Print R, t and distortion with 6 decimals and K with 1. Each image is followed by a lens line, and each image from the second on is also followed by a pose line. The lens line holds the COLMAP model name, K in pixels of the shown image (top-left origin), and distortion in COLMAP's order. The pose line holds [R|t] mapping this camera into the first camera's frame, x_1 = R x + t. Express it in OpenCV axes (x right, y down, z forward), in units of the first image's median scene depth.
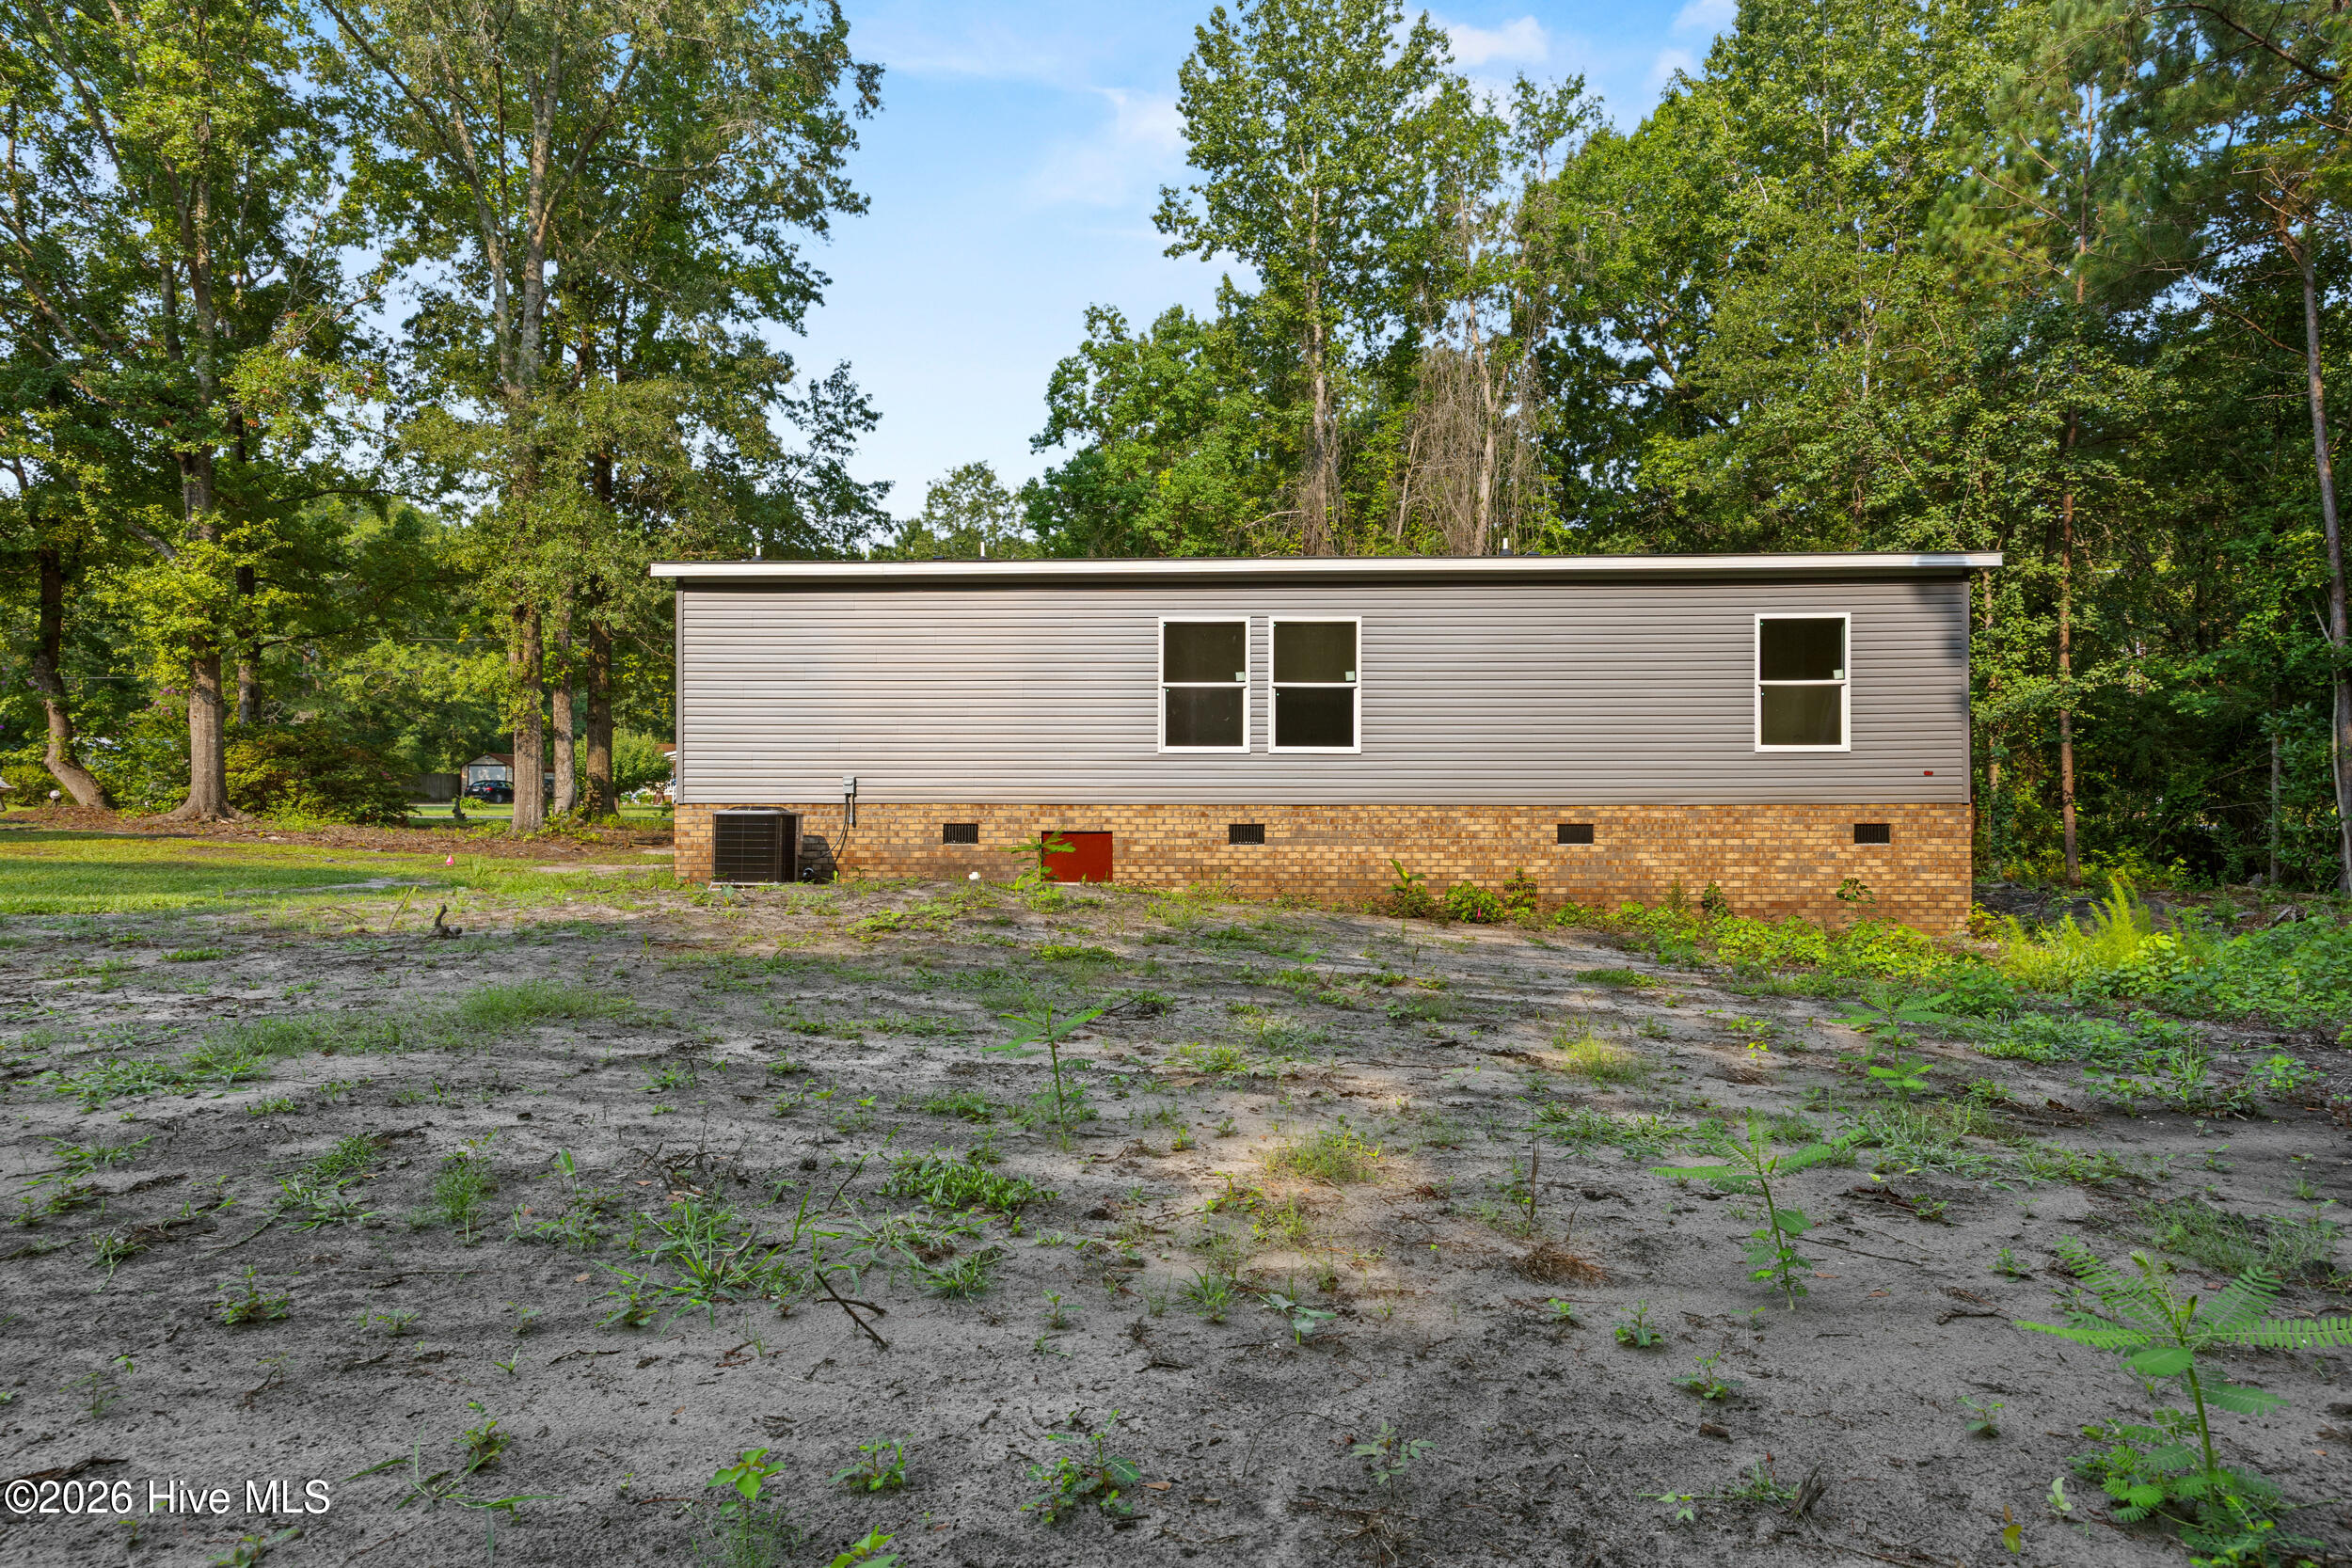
lens RADIAL K [[1299.6, 0, 1165.9], [0, 1299.6, 788.3], [0, 0, 1]] dist [-0.004979, -0.001457]
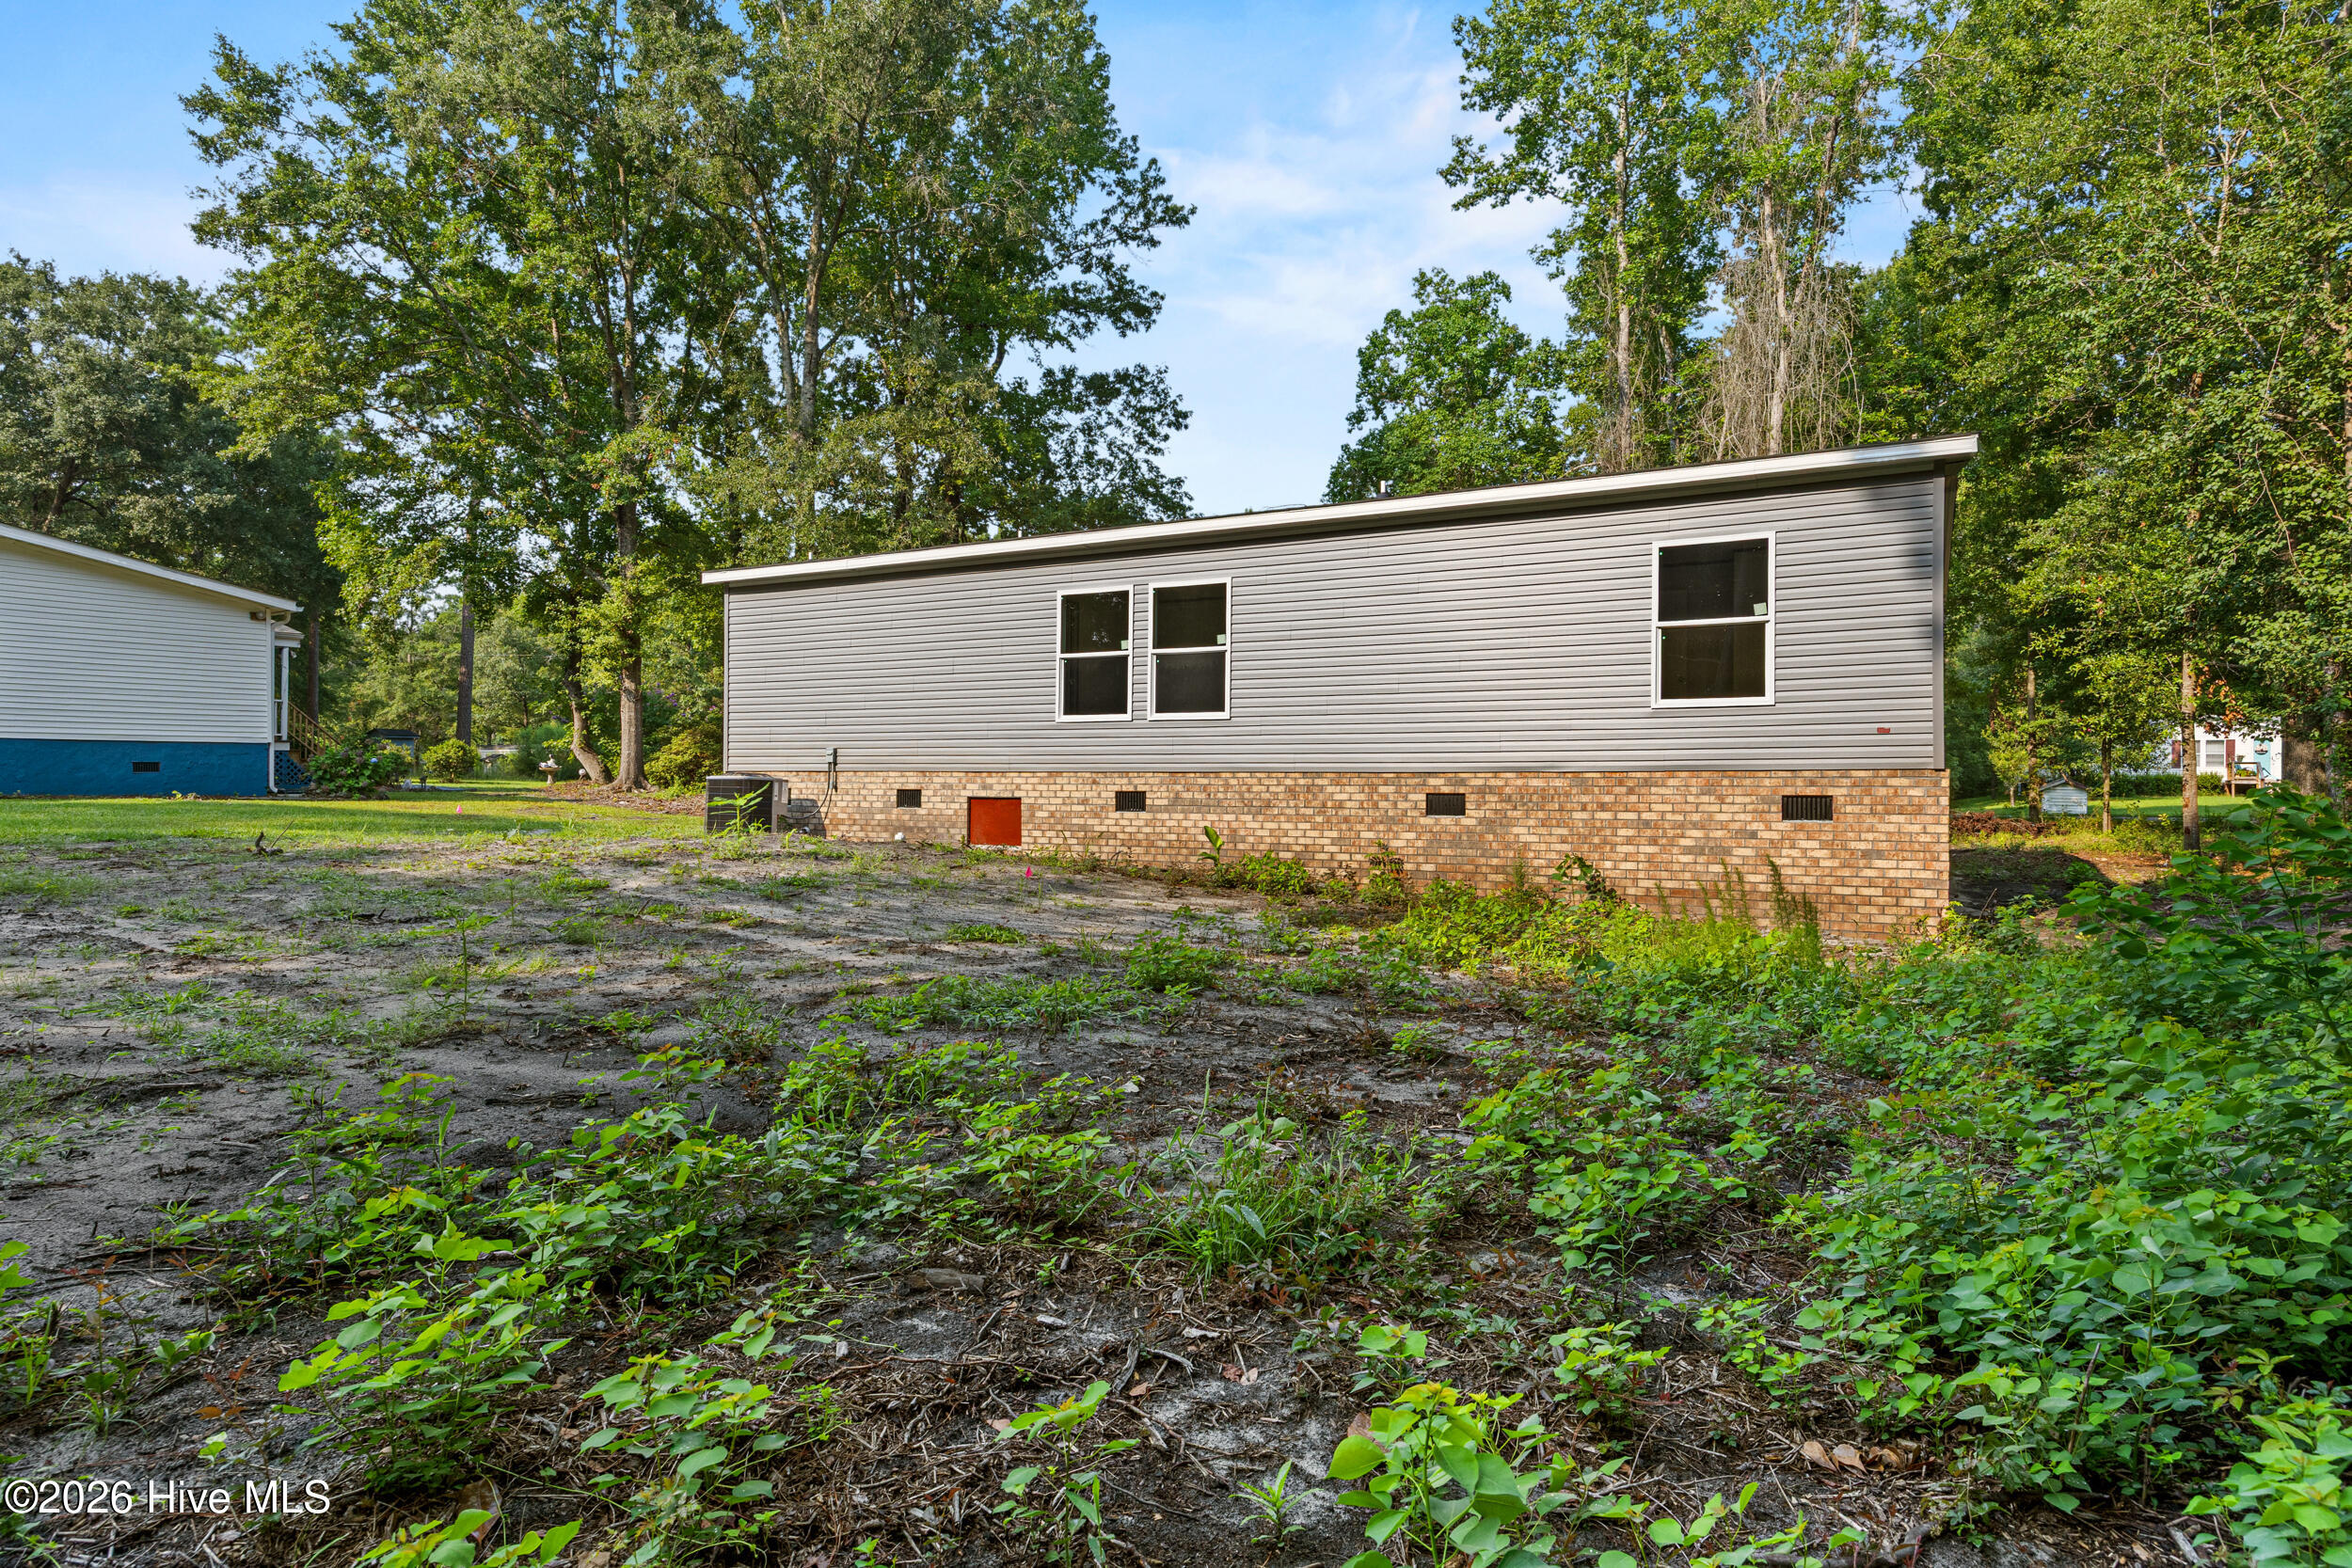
lens RADIAL K [[1299.6, 0, 1172.2], [0, 1299.6, 781.7], [0, 0, 1]] dist [-0.004979, -0.001457]
pose [[0.892071, 0.003113, -0.451885, 0.545247], [-0.001362, 0.999990, 0.004200, 0.015798], [0.451893, -0.003131, 0.892066, 0.116740]]
